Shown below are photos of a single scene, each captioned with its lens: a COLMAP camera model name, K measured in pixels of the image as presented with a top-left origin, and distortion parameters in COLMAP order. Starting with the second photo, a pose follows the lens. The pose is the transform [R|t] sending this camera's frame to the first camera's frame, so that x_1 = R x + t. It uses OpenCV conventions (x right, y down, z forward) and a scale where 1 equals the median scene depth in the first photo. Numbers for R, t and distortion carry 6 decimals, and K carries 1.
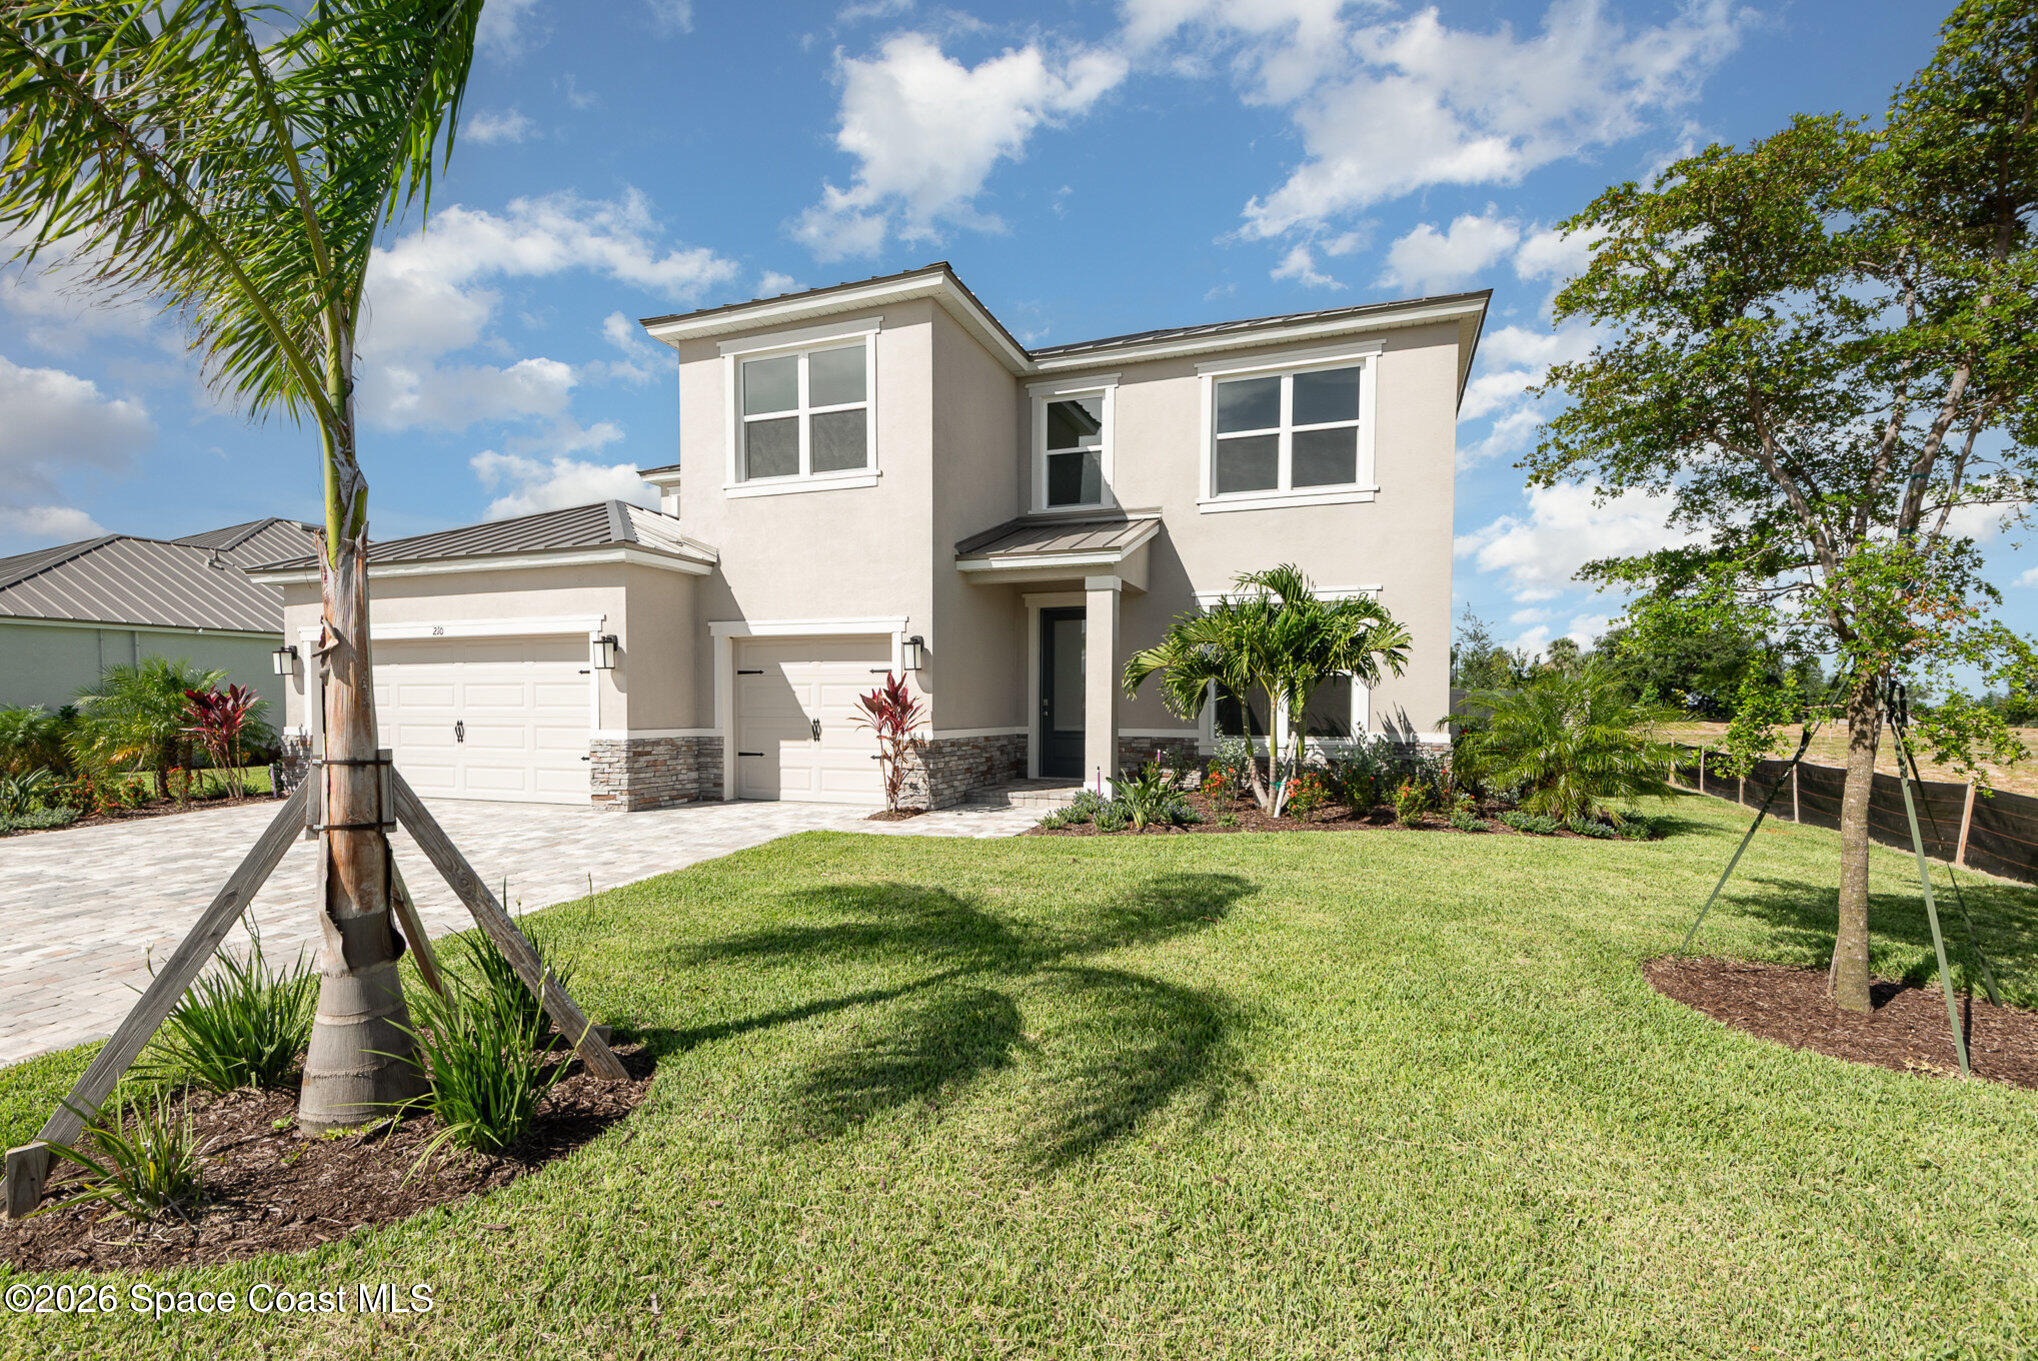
lens RADIAL K [[932.3, 0, 1005.2], [0, 932.3, 678.5], [0, 0, 1]] dist [0.004321, -0.000644]
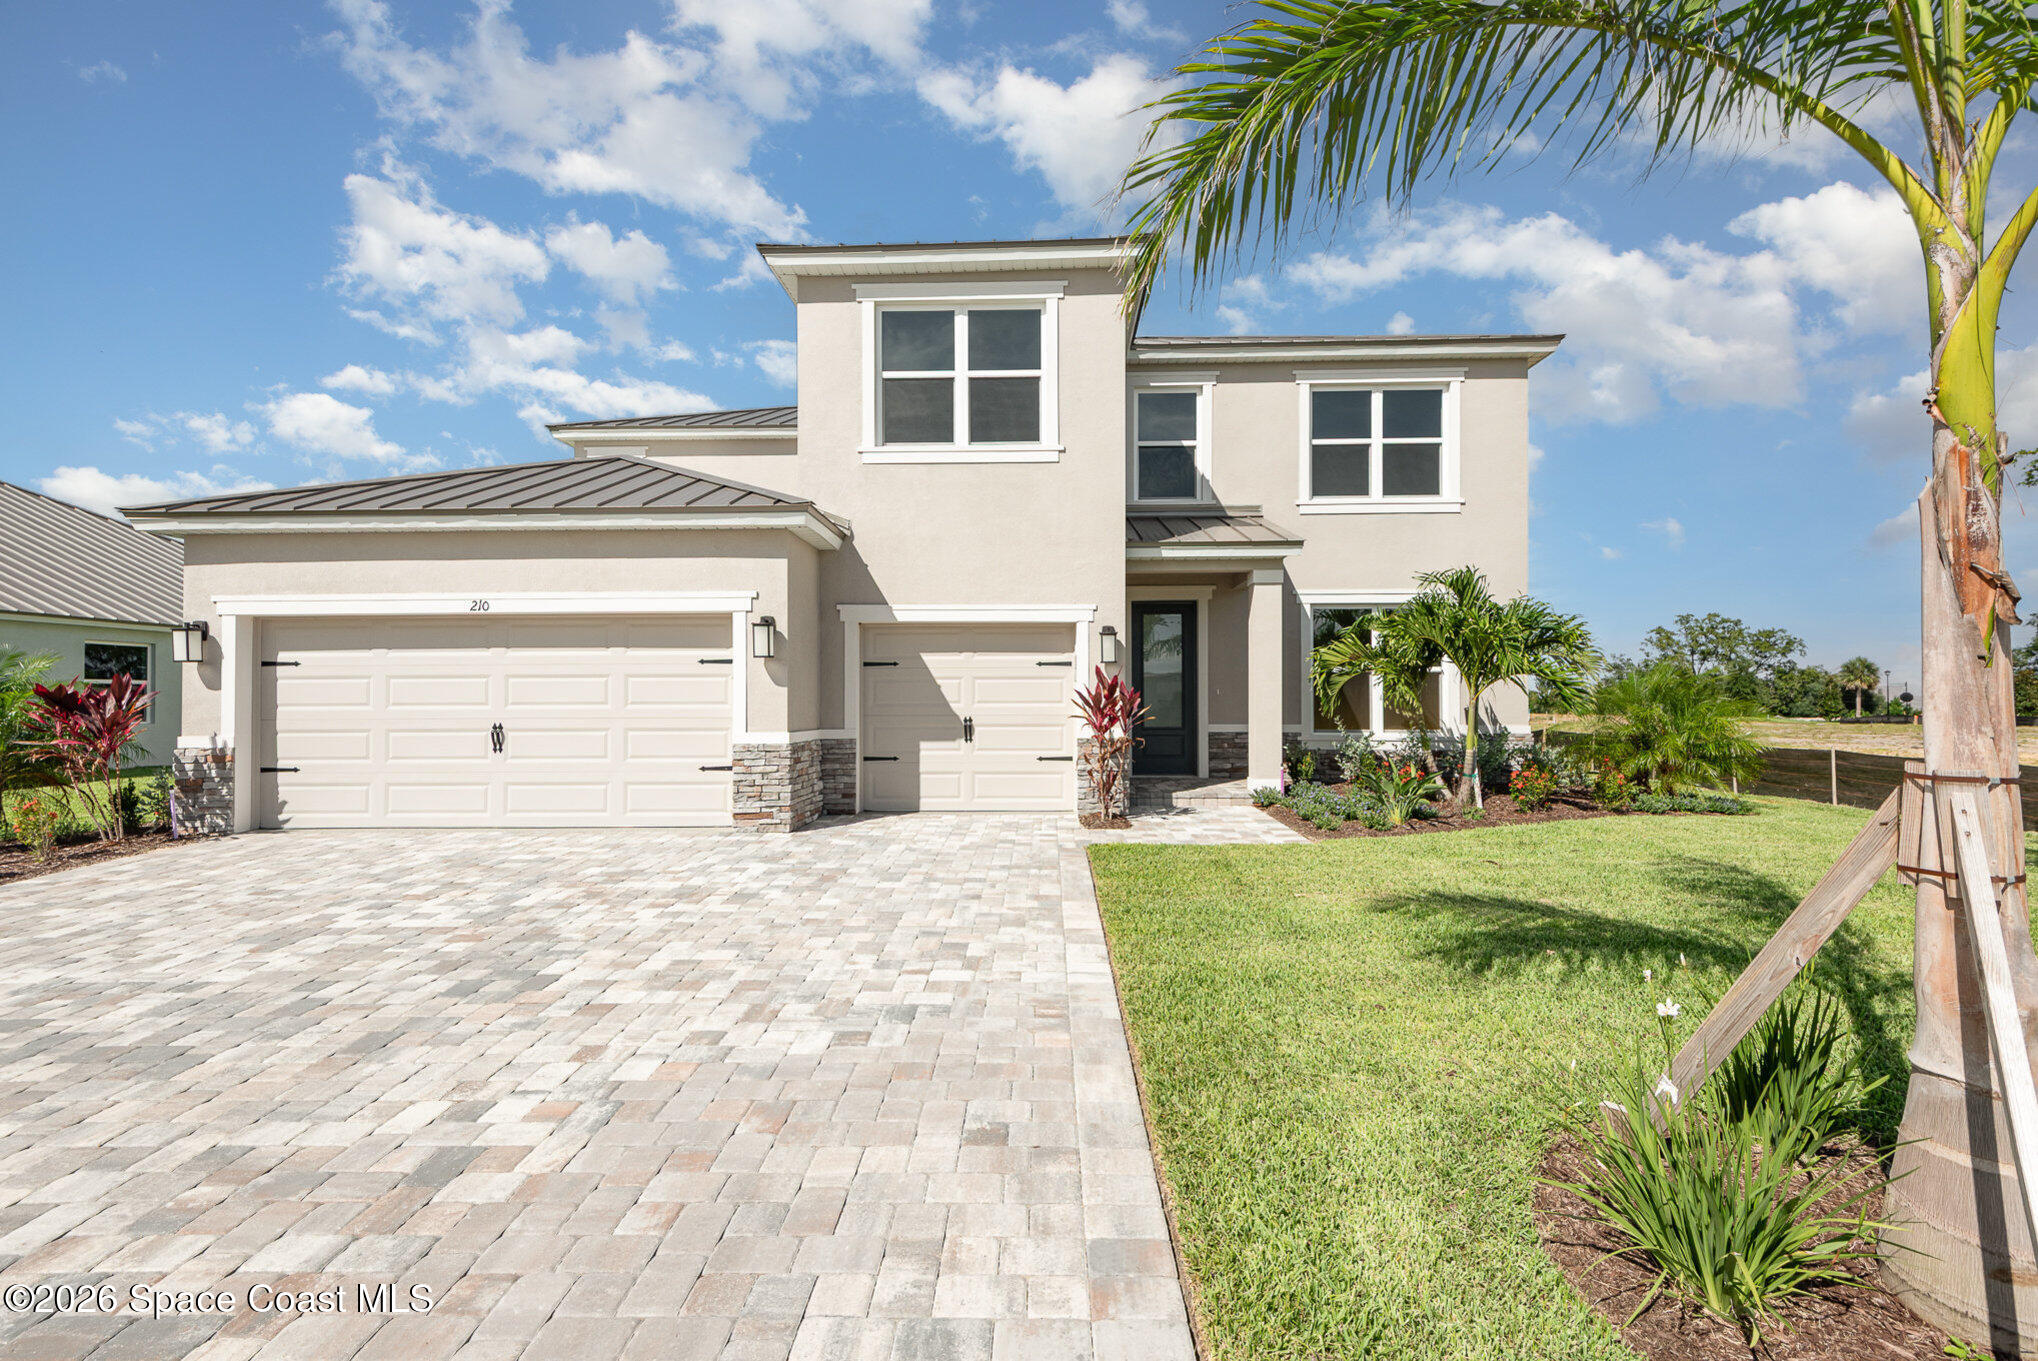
lens RADIAL K [[932.3, 0, 1032.8], [0, 932.3, 641.5], [0, 0, 1]] dist [0.004321, -0.000644]
pose [[0.944341, 0.016635, 0.328547, -0.430673], [-0.003551, 0.999178, -0.040382, 0.007044], [-0.328949, 0.036968, 0.943624, 0.136626]]
